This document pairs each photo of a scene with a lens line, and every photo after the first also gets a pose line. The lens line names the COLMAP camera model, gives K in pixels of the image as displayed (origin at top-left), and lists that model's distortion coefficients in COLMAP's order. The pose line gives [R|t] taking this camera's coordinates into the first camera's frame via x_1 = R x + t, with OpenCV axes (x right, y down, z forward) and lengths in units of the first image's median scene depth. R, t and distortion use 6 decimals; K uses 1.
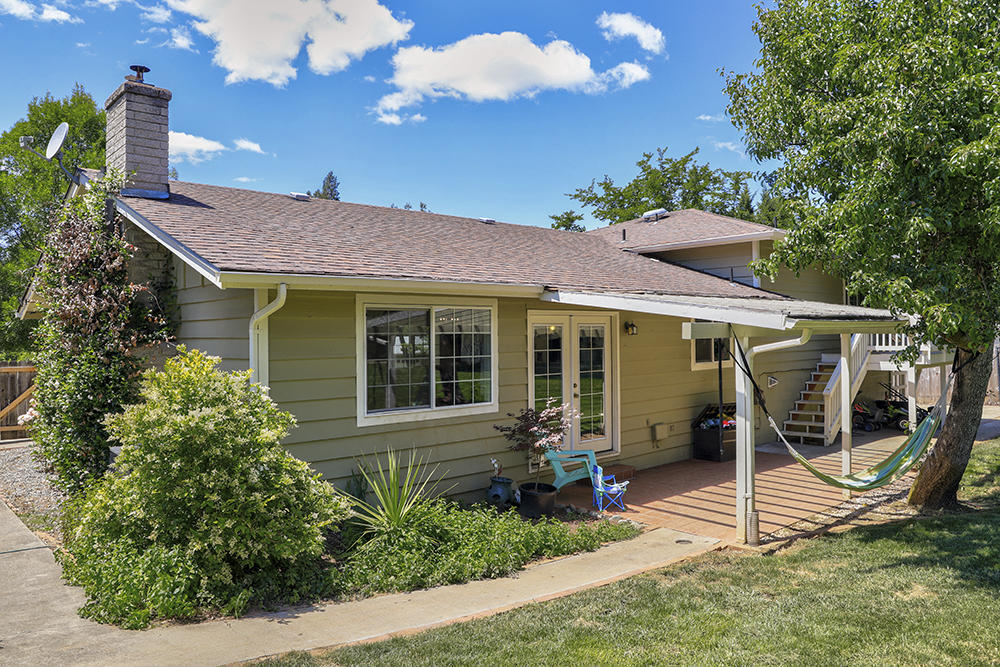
lens RADIAL K [[732.2, 0, 496.7], [0, 732.2, 332.9], [0, 0, 1]] dist [-0.035984, 0.044528]
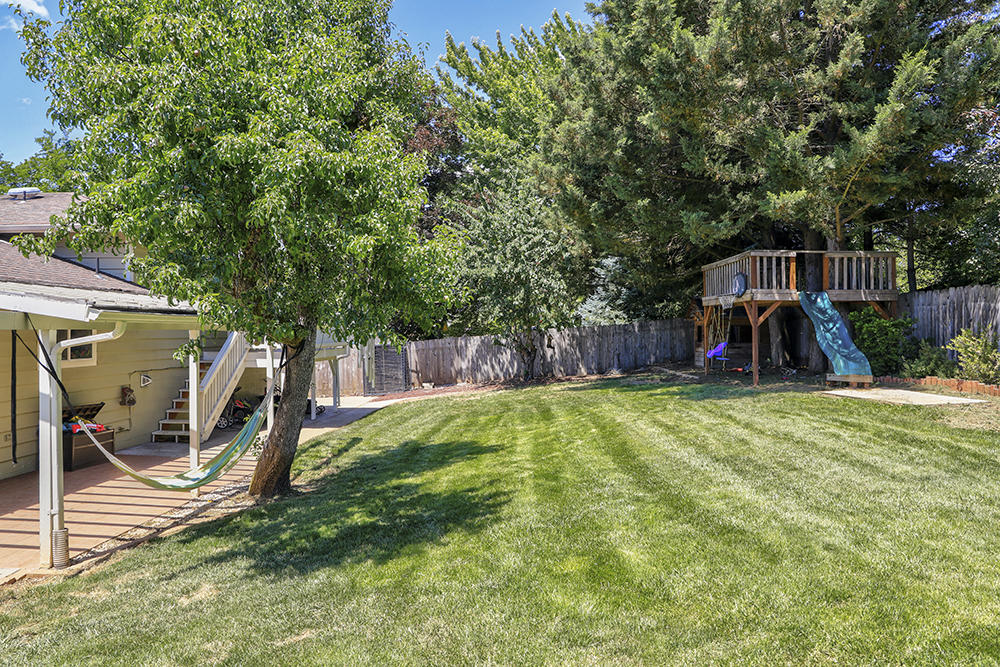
lens RADIAL K [[688.0, 0, 503.5], [0, 688.0, 332.9], [0, 0, 1]] dist [-0.108737, 0.078021]
pose [[0.731466, 0.017735, 0.681647, 0.194044], [-0.015331, 0.999837, -0.009563, 0.008599], [-0.681706, -0.003455, 0.731618, 0.055043]]
